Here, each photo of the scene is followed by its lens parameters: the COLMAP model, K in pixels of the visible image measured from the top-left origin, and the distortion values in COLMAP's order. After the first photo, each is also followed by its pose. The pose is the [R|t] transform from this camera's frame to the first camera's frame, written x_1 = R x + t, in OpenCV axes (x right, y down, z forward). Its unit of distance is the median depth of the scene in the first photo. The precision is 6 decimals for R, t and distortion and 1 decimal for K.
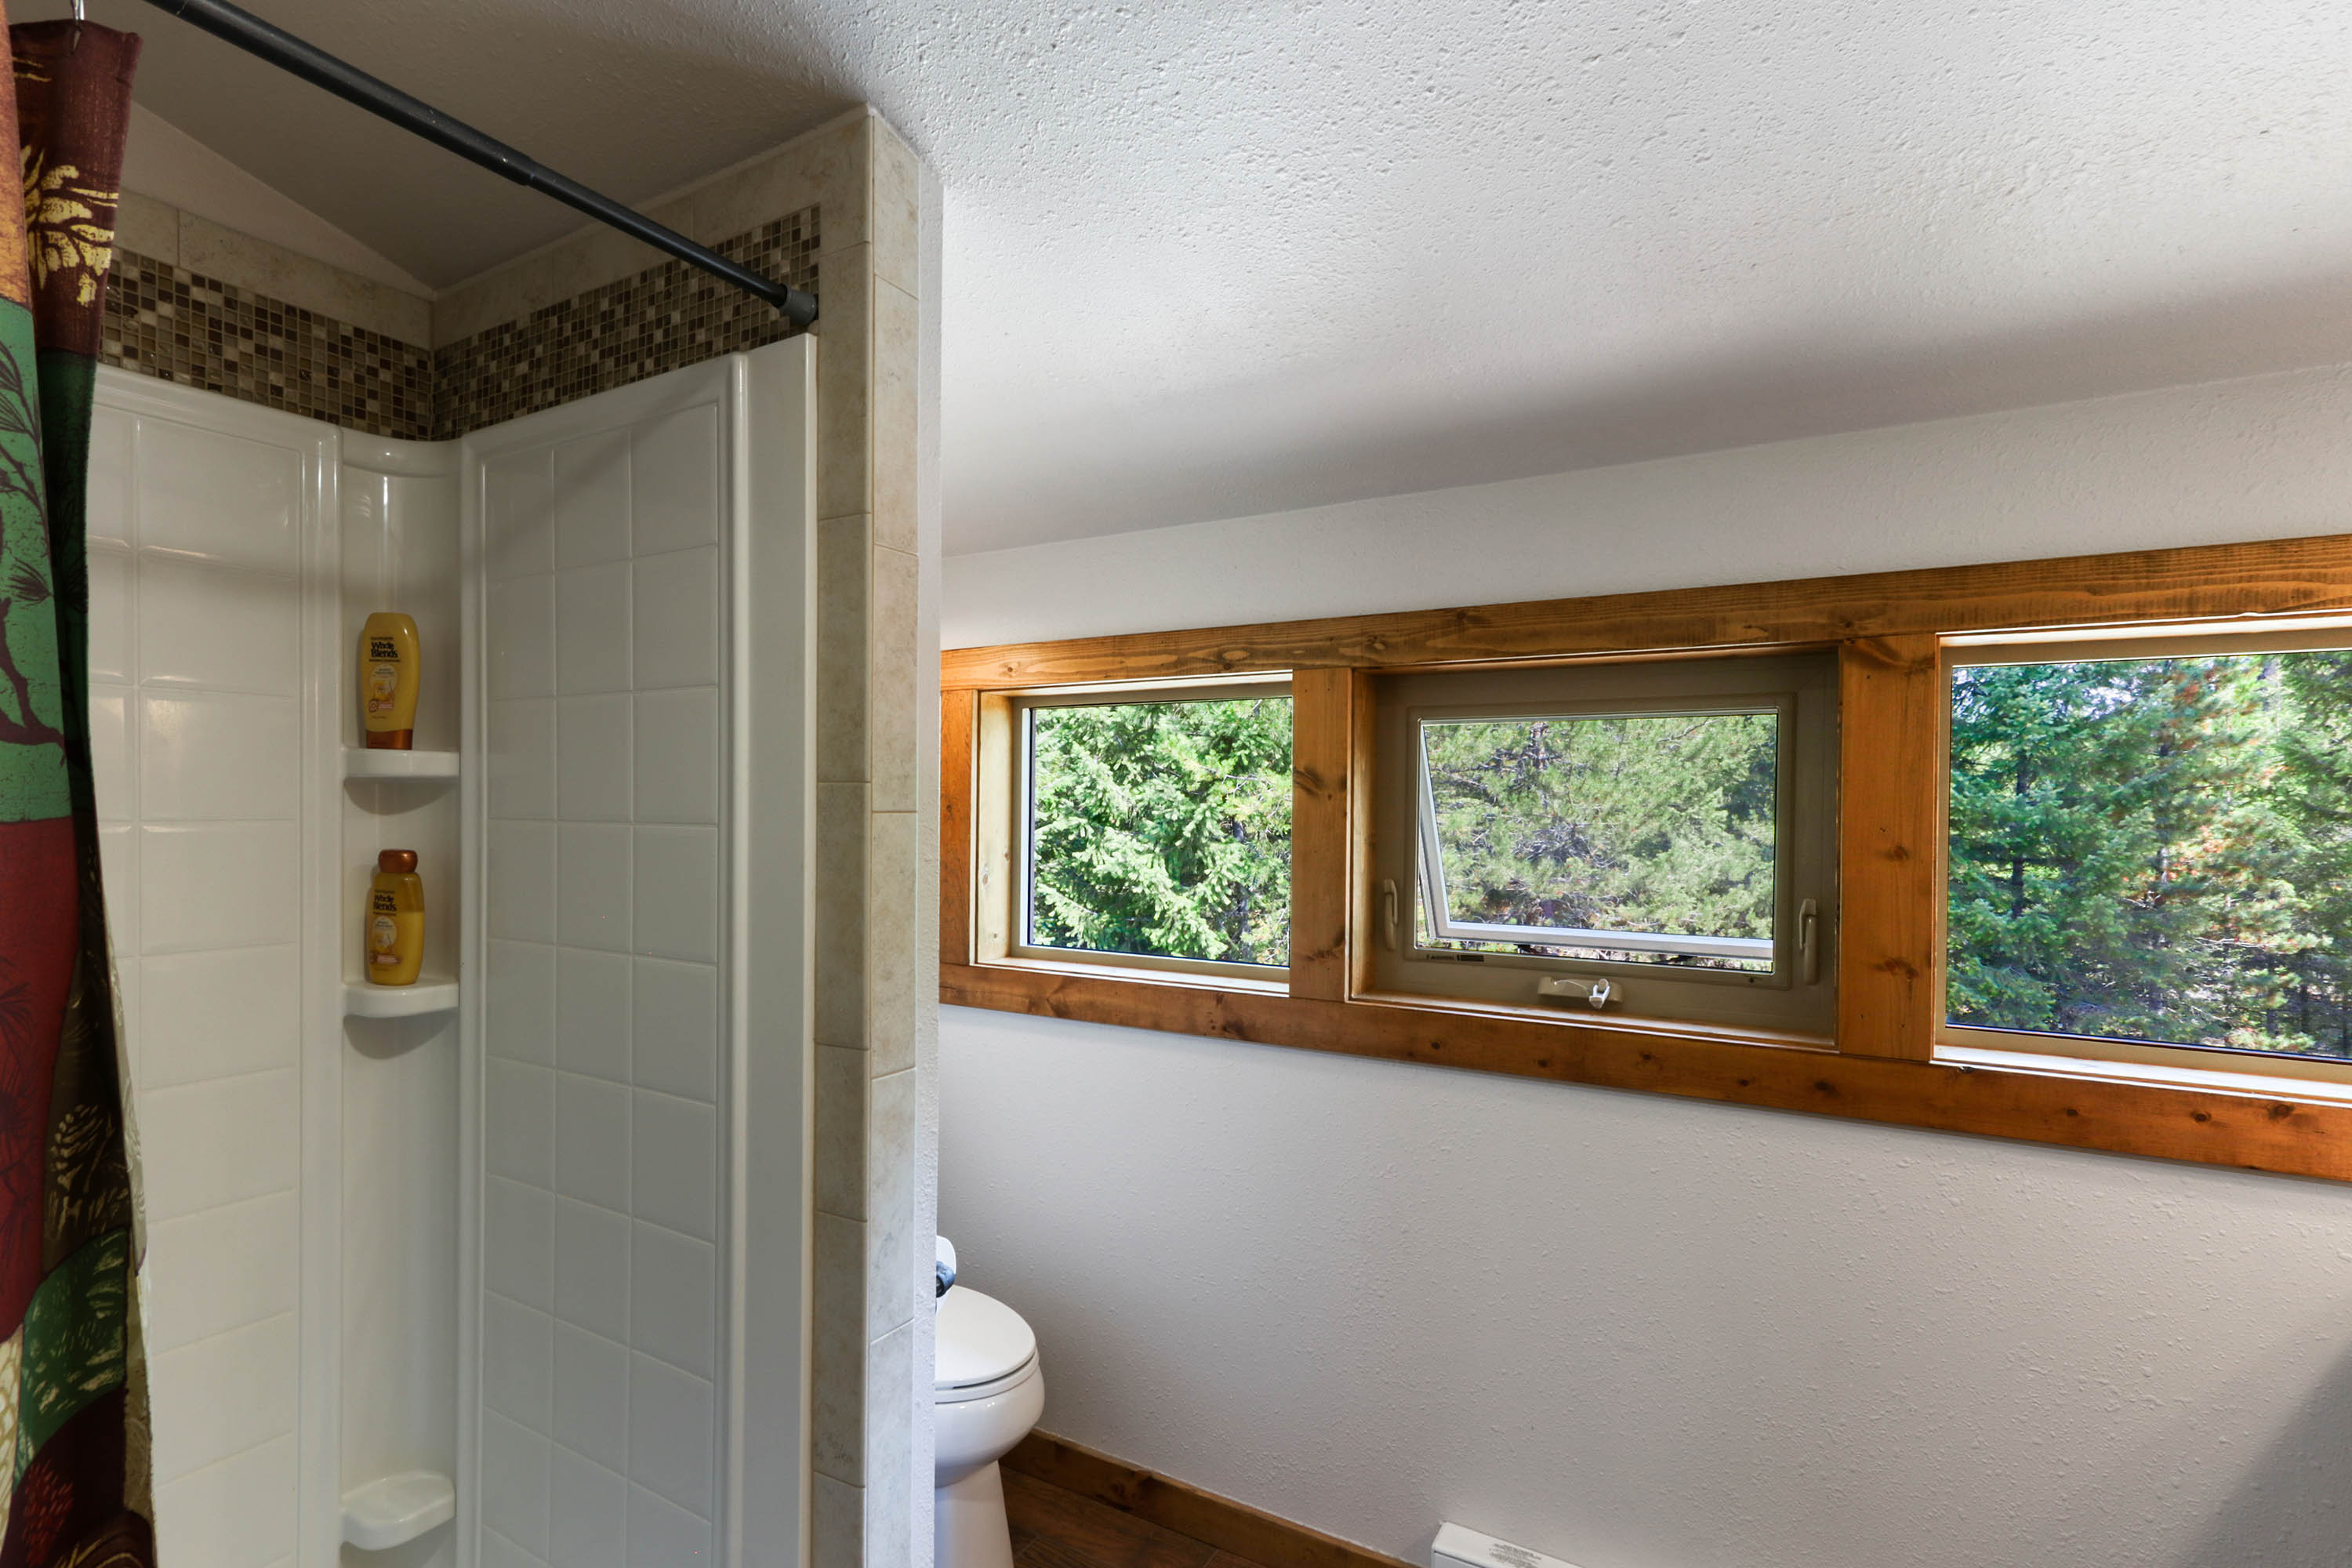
lens RADIAL K [[1084.2, 0, 1180.0], [0, 1084.2, 801.1], [0, 0, 1]] dist [-0.002659, 0.004549]
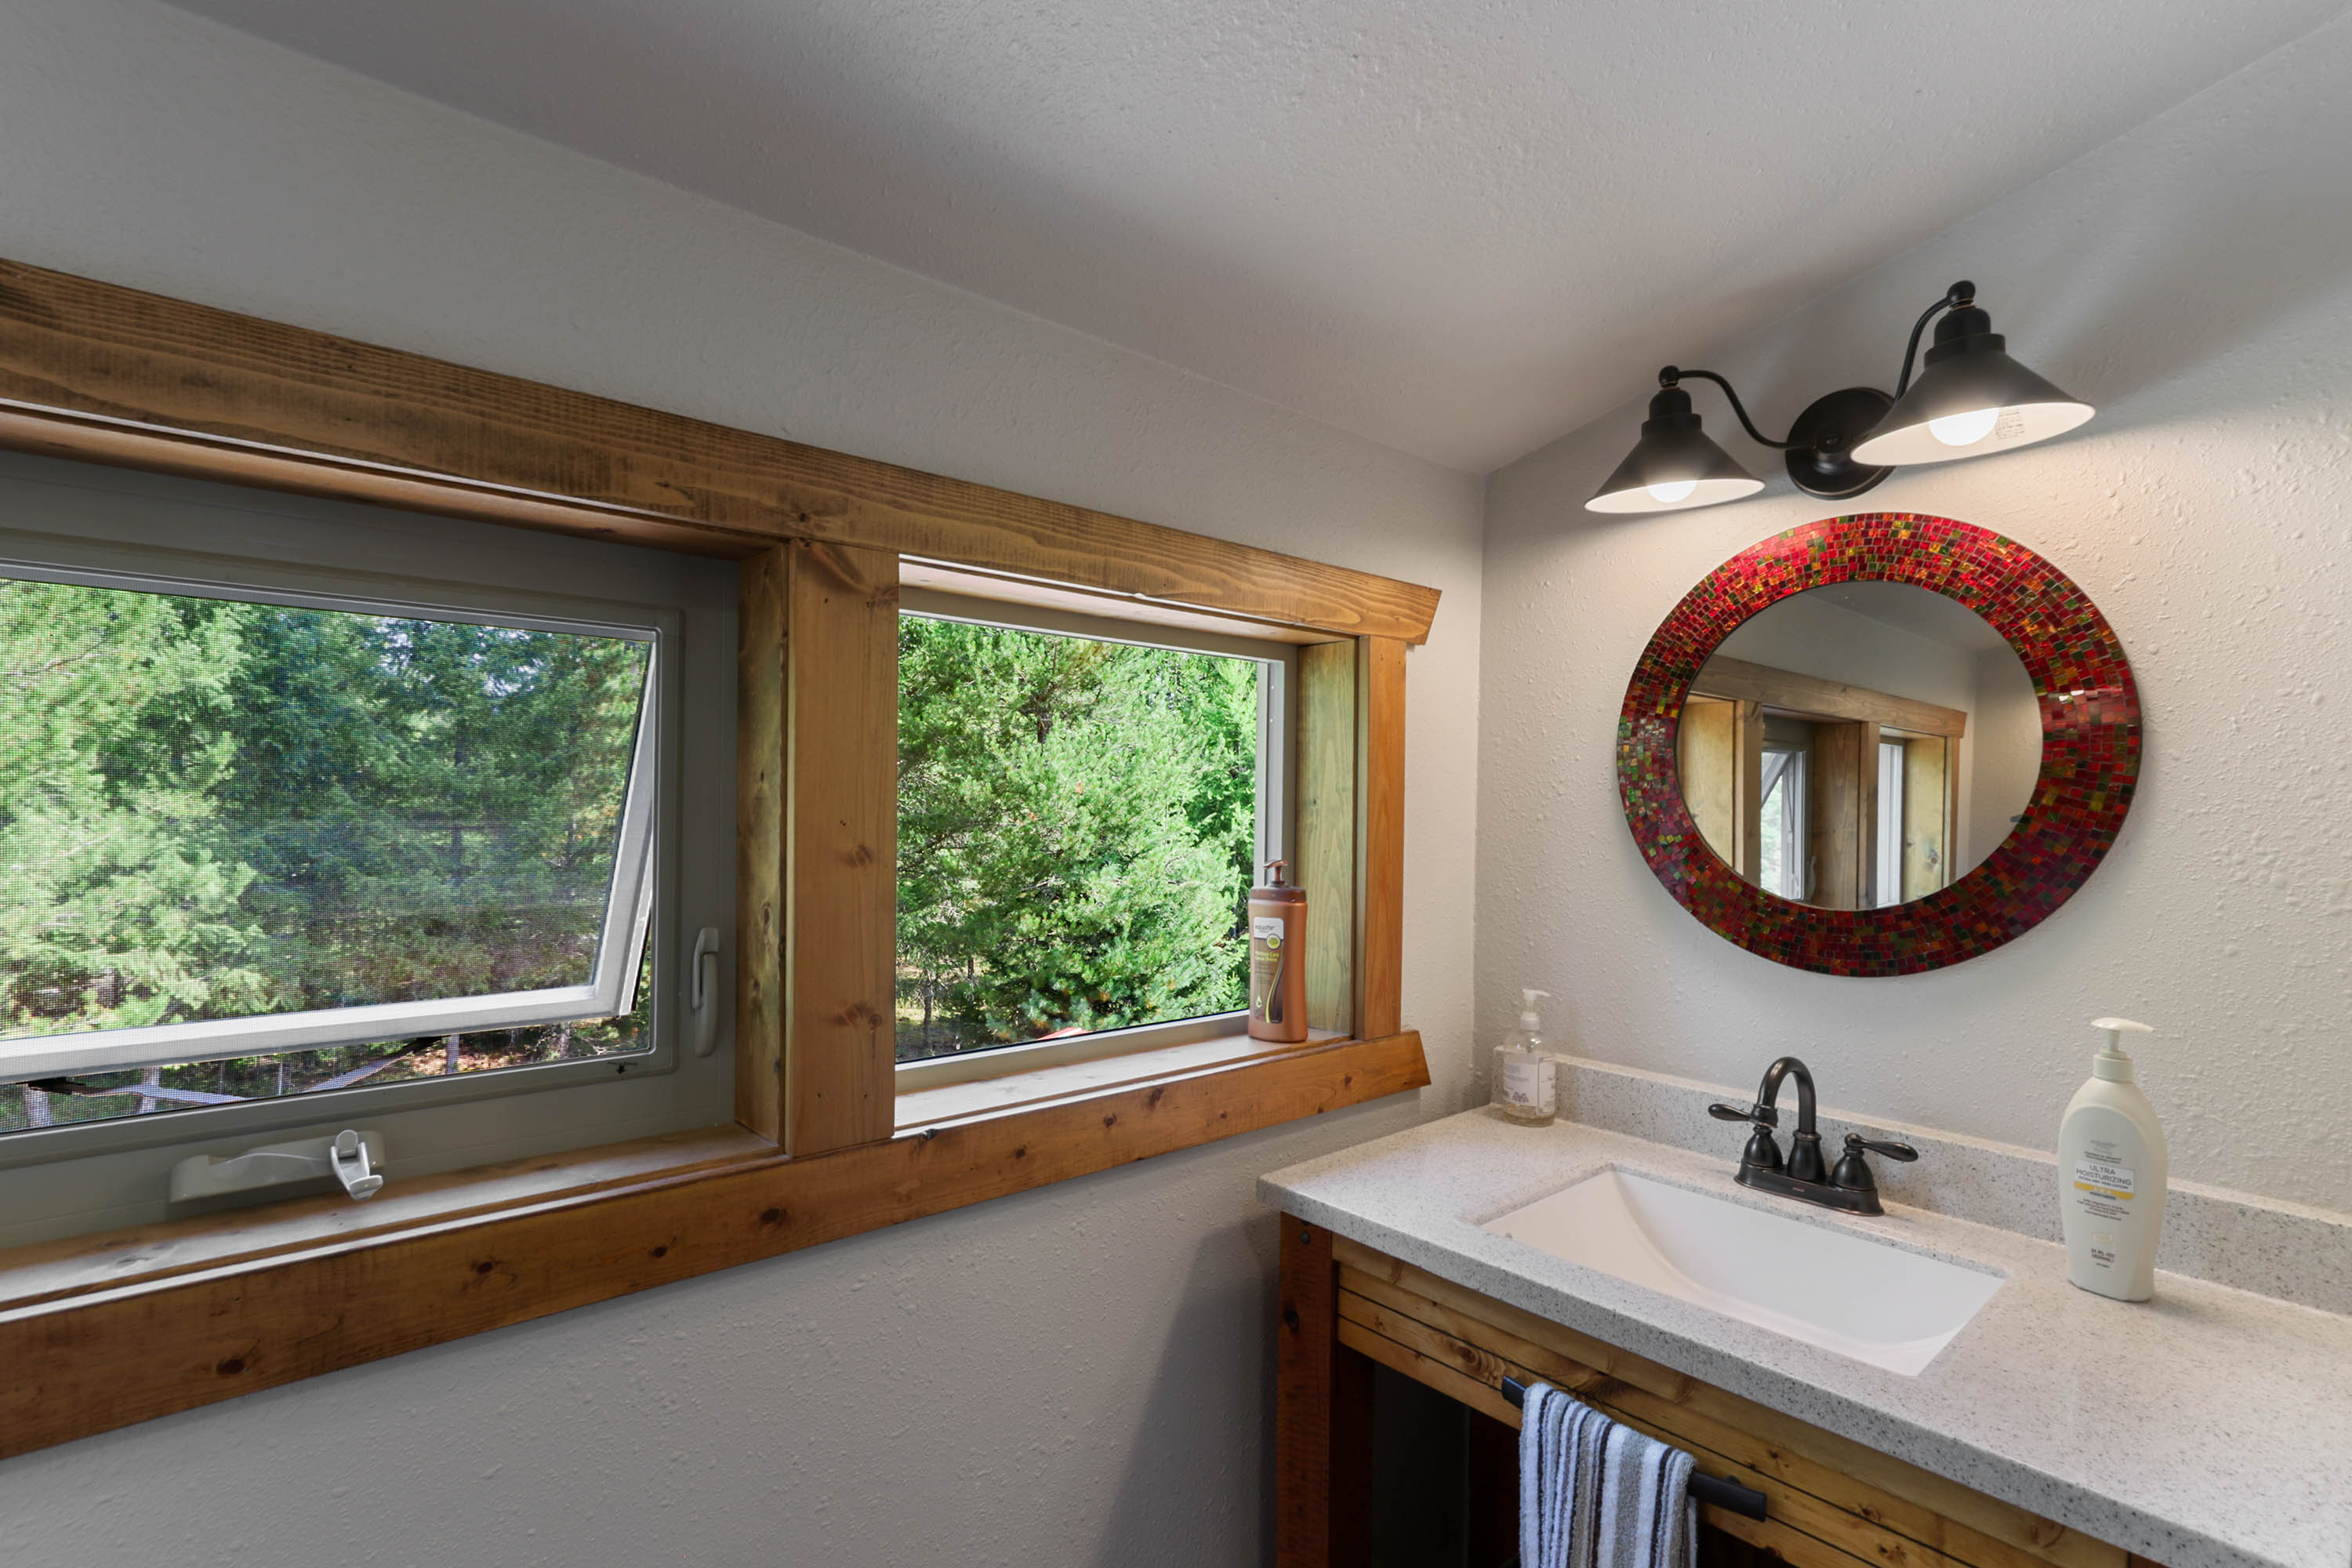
lens RADIAL K [[1084.2, 0, 1088.2], [0, 1084.2, 804.8], [0, 0, 1]] dist [-0.002659, 0.004549]
pose [[0.326948, -0.013108, 0.944951, 0.007856], [-0.020675, 0.999565, 0.021019, -0.000582], [-0.944816, -0.026409, 0.326535, 0.121543]]
